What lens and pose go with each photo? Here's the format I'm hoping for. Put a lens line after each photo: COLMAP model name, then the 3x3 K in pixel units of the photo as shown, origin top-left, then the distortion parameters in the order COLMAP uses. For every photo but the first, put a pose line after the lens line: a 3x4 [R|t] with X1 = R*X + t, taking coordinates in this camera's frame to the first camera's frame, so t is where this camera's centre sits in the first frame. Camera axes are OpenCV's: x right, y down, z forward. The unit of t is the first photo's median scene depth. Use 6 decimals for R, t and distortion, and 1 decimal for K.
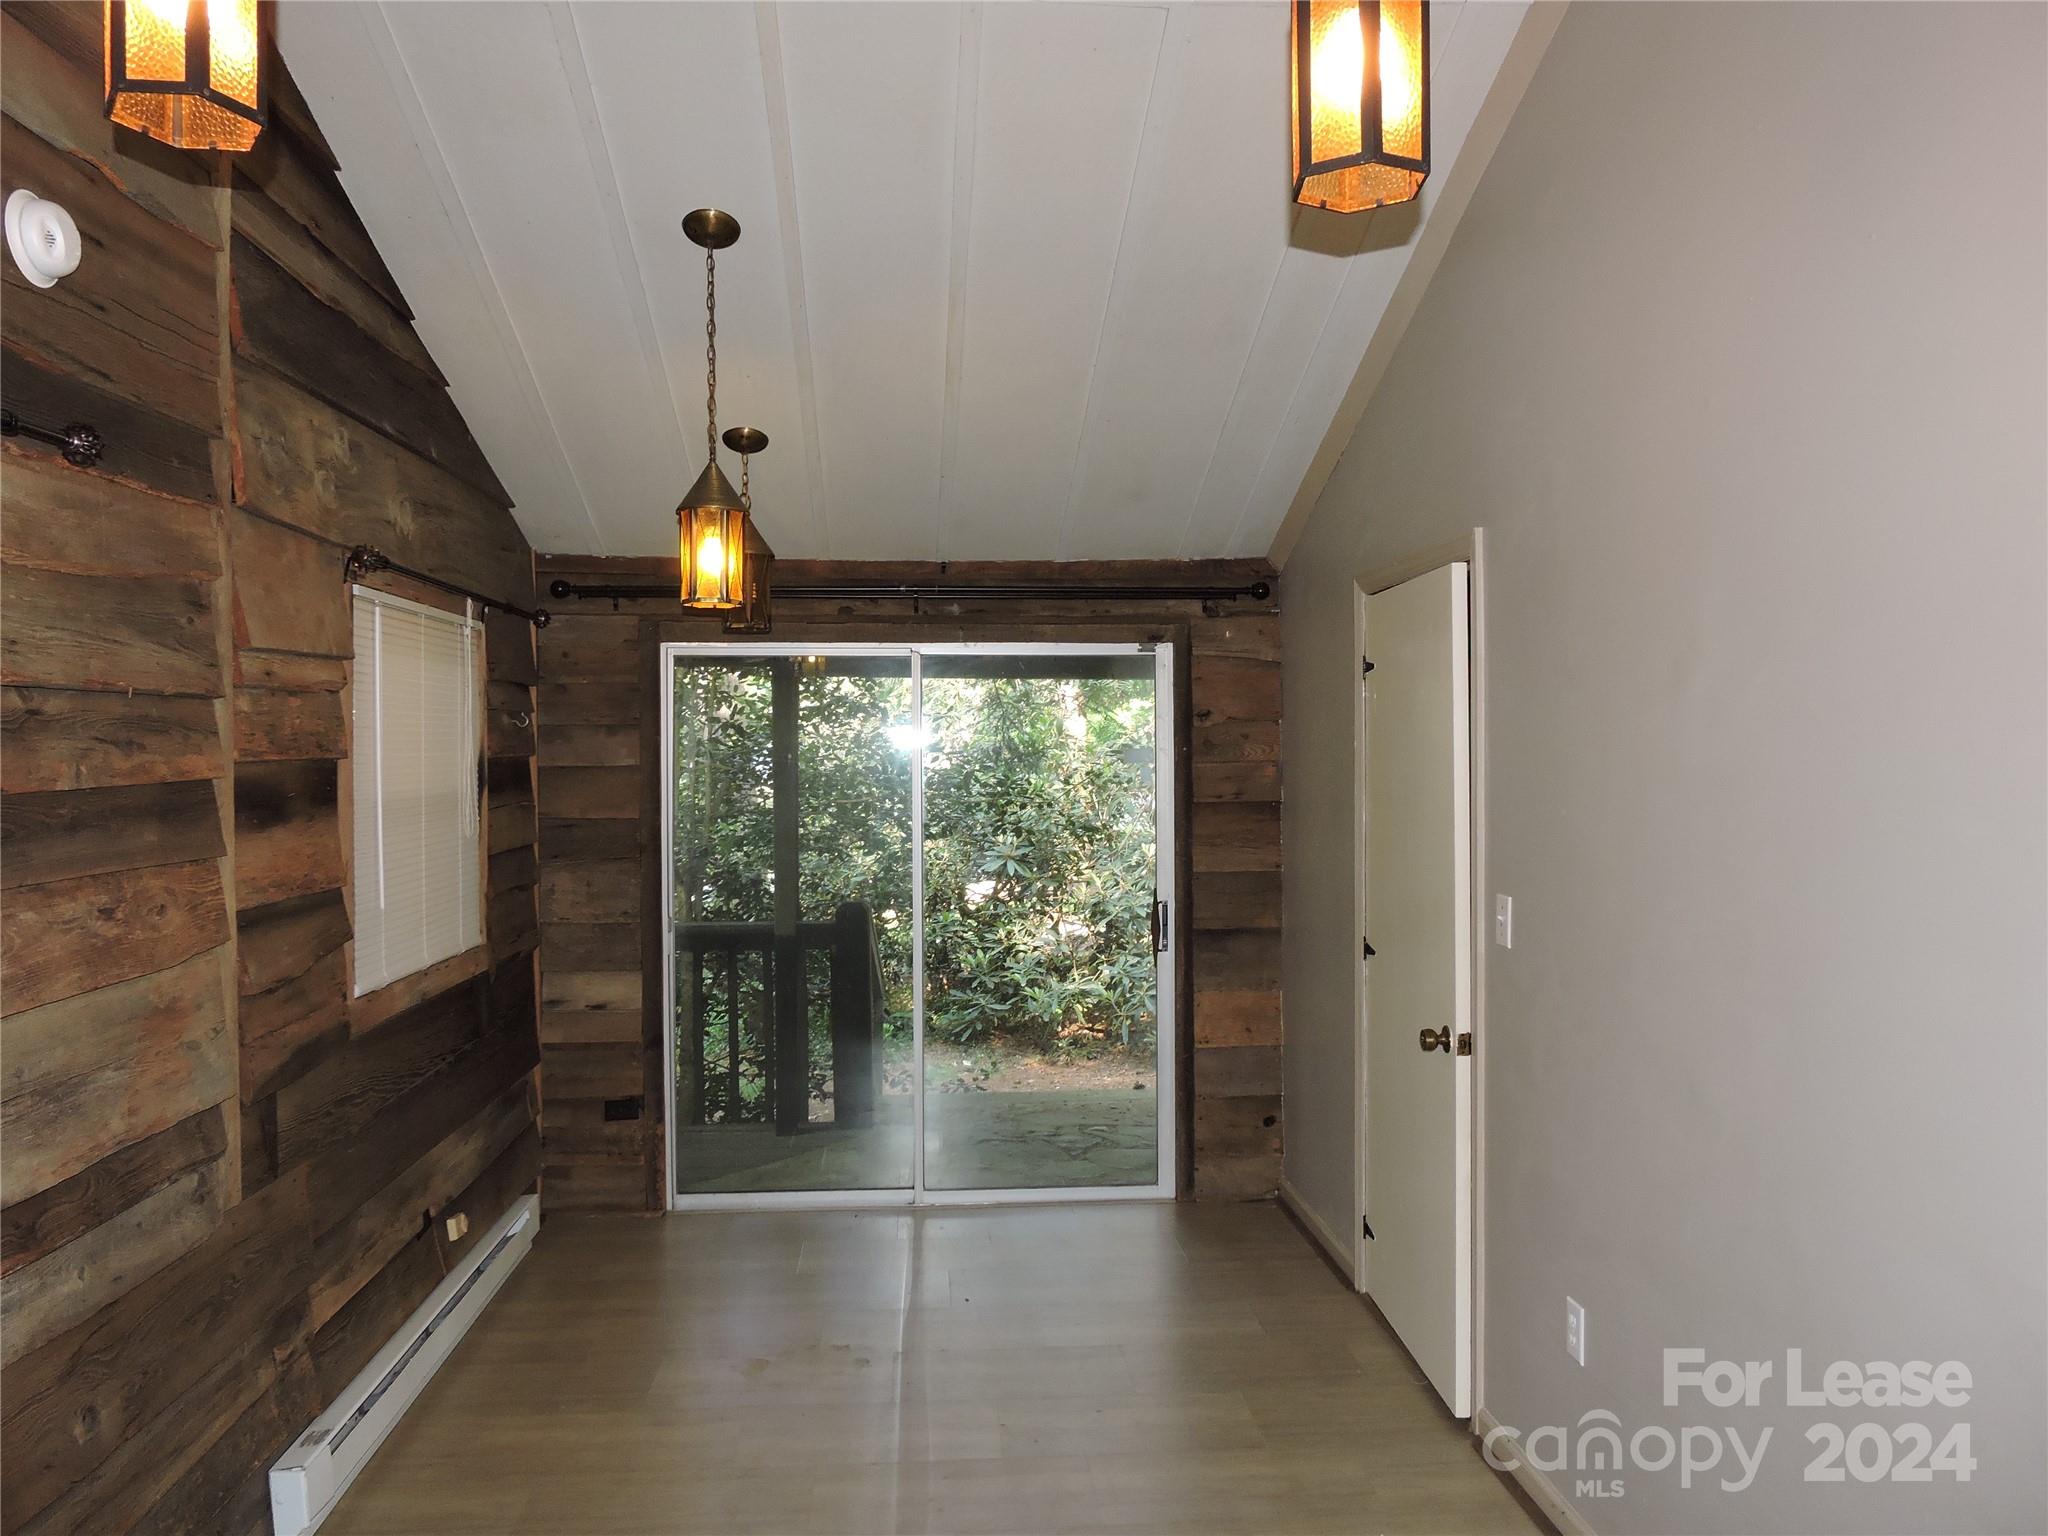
lens RADIAL K [[1460.7, 0, 1023.9], [0, 1460.7, 764.3], [0, 0, 1]] dist [-0.000284, -0.002157]
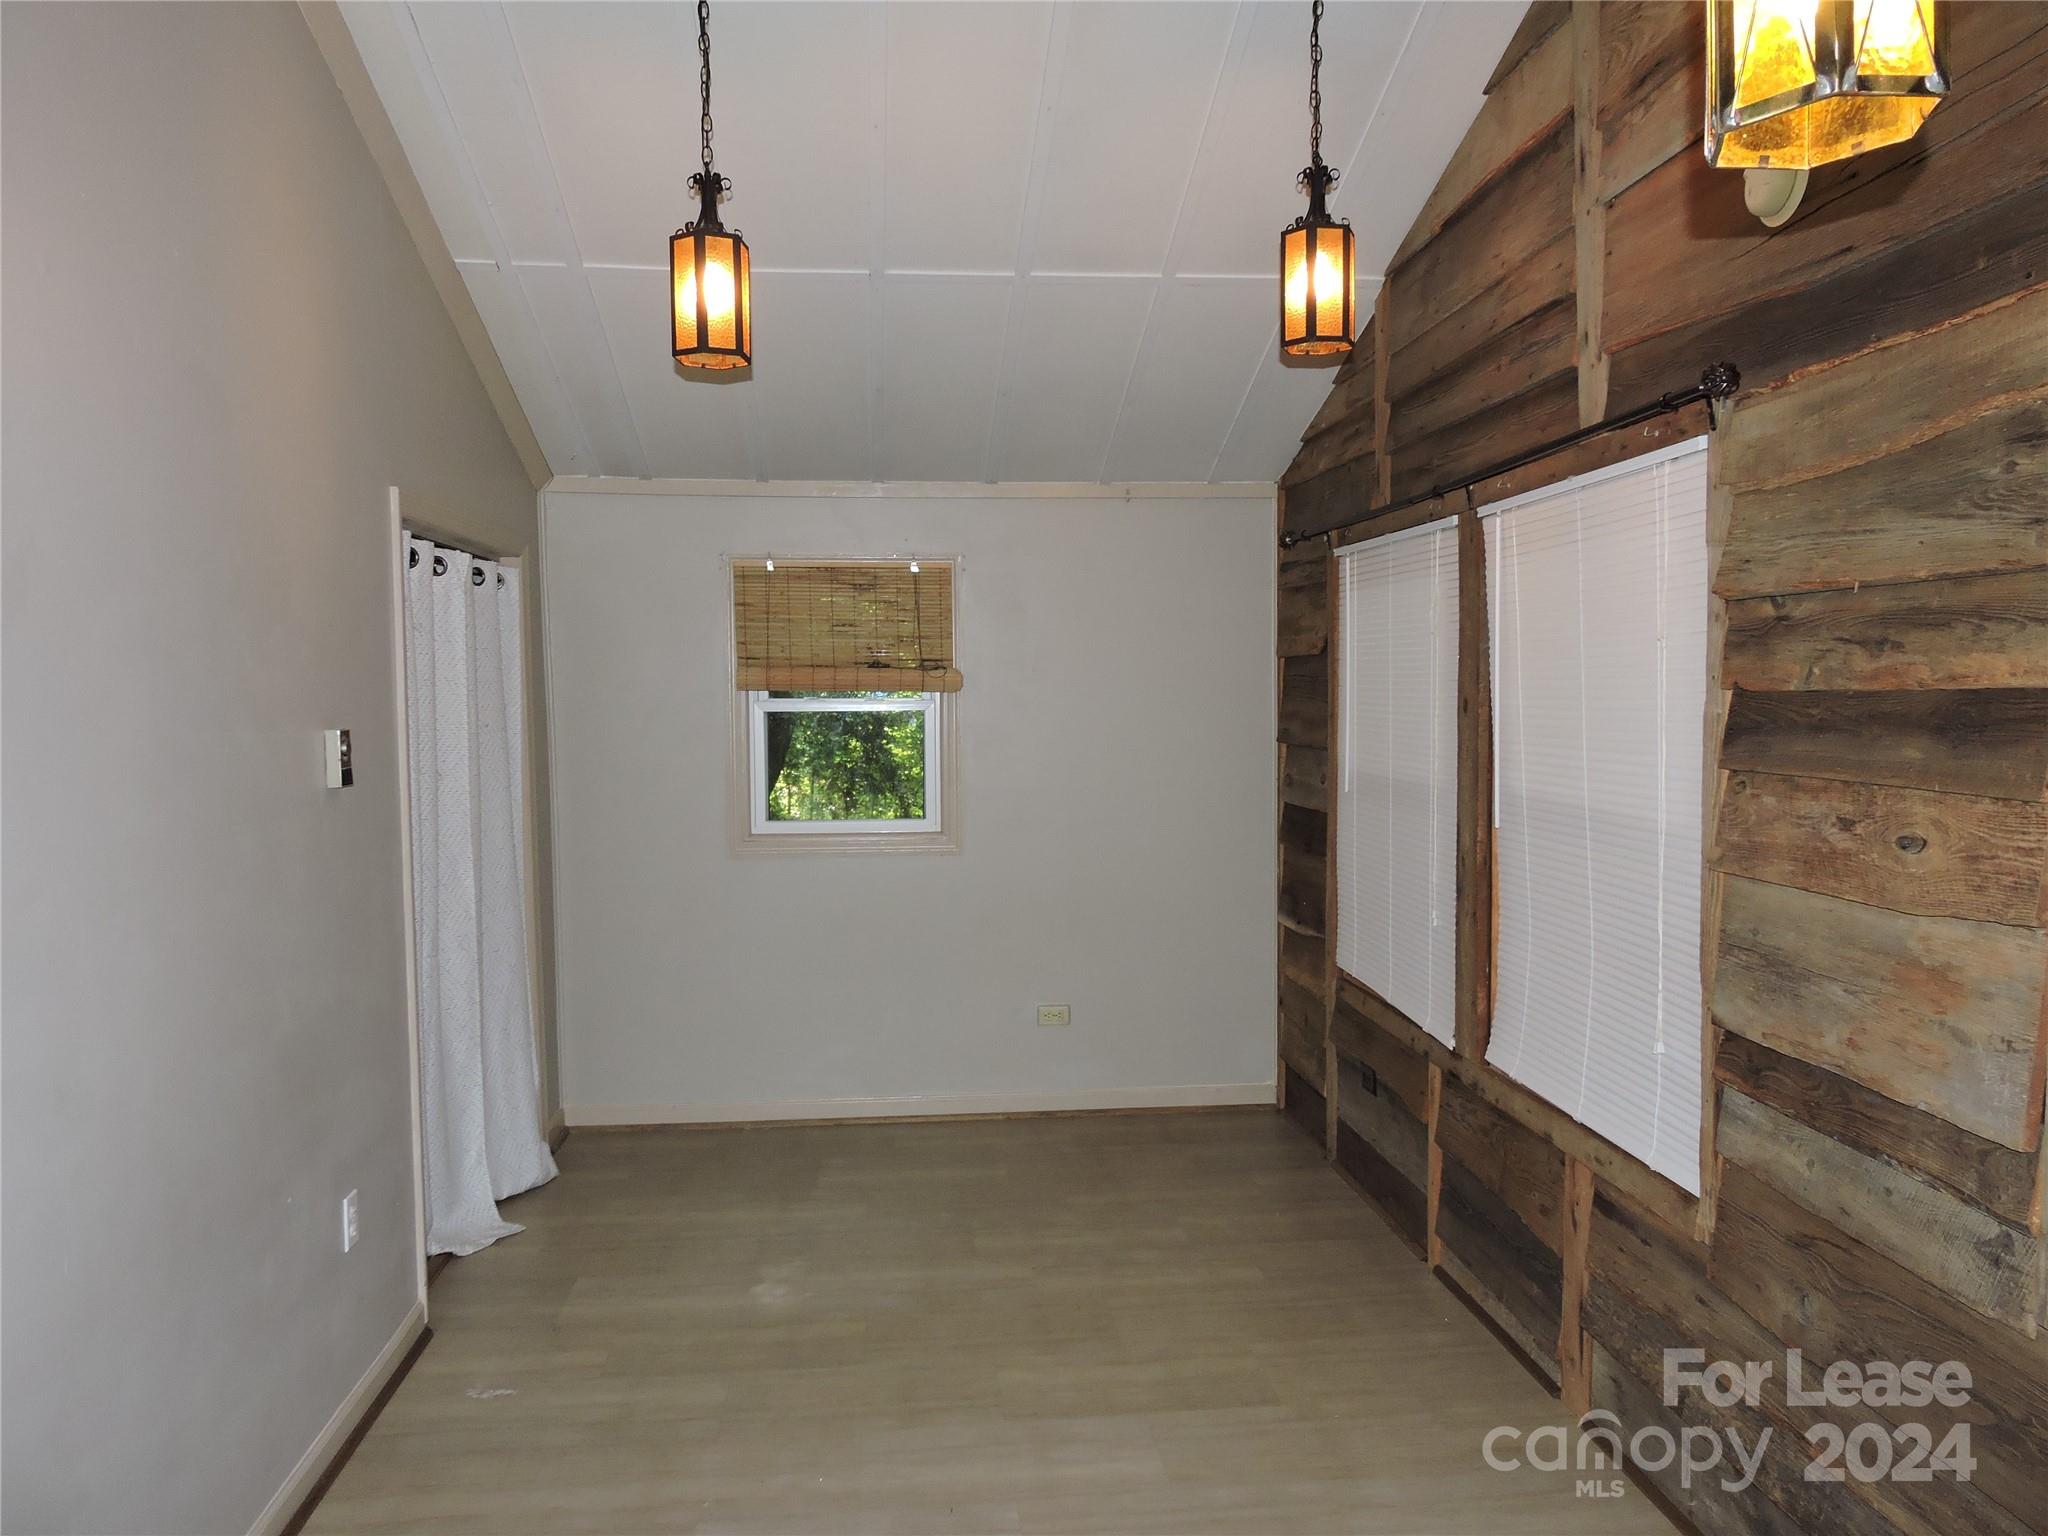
lens RADIAL K [[1460.7, 0, 1023.7], [0, 1460.7, 770.0], [0, 0, 1]] dist [-0.000284, -0.002157]
pose [[-0.999532, 0.017555, -0.025036, -0.047929], [0.015668, 0.997158, 0.073691, -0.007271], [0.026258, 0.073265, -0.996967, 1.294814]]
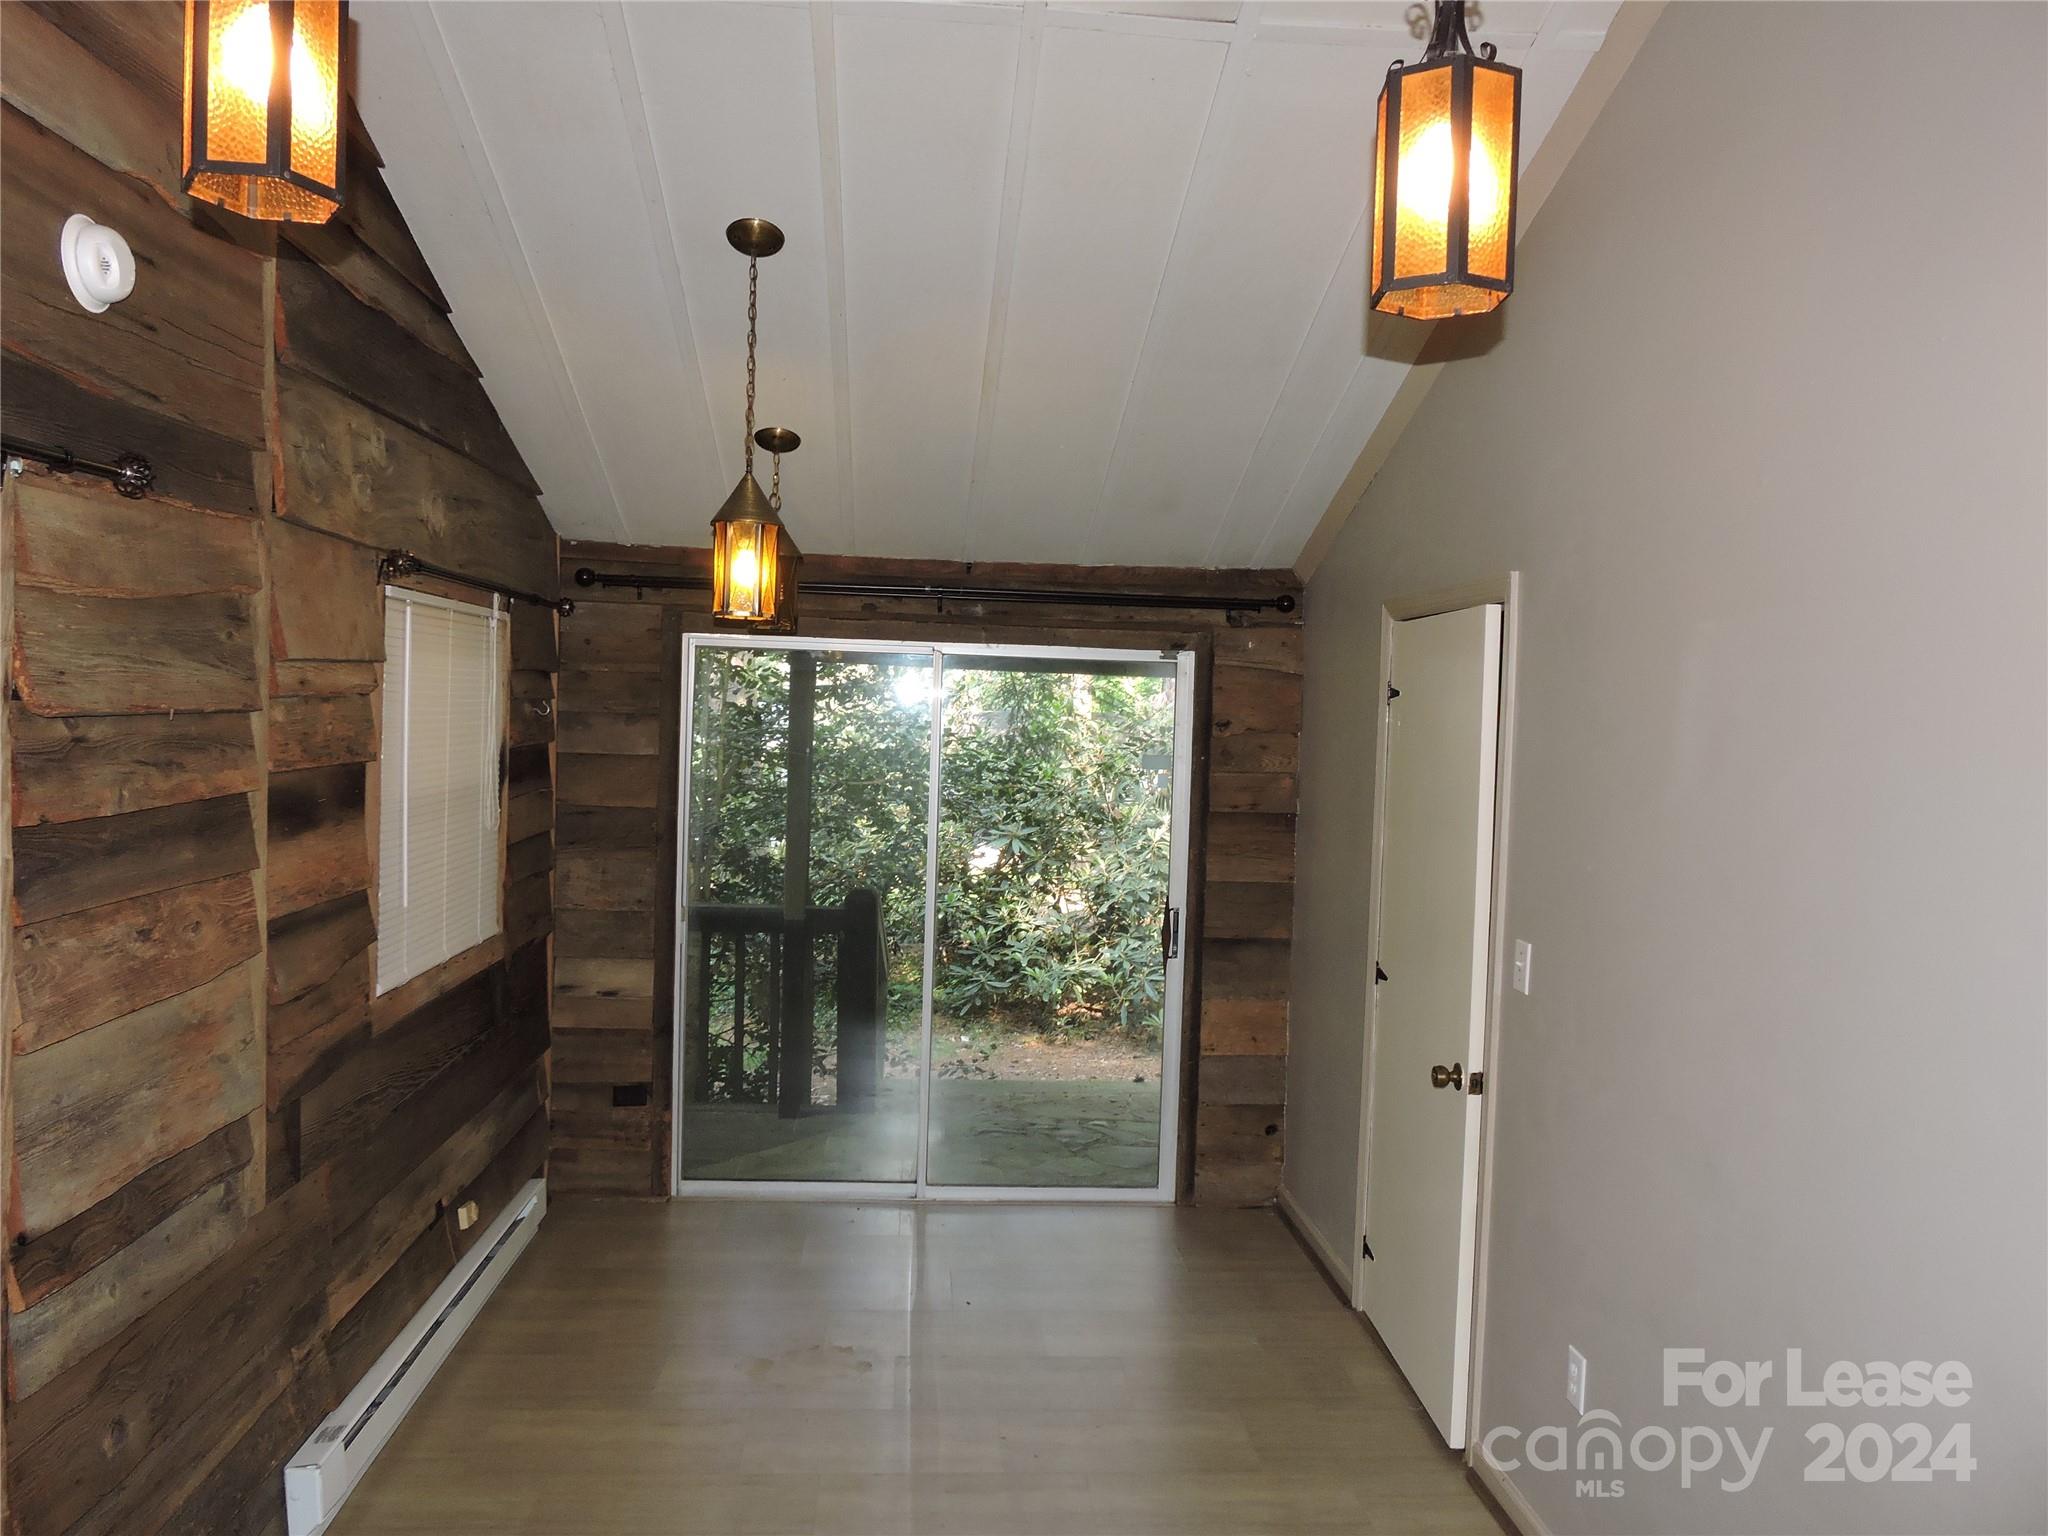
lens RADIAL K [[1460.7, 0, 1023.2], [0, 1460.7, 764.7], [0, 0, 1]] dist [-0.000284, -0.002157]
pose [[0.999266, 0.038309, -0.000194, -0.018612], [-0.038288, 0.998859, 0.028526, -0.044680], [0.001286, -0.028498, 0.999593, -0.000646]]
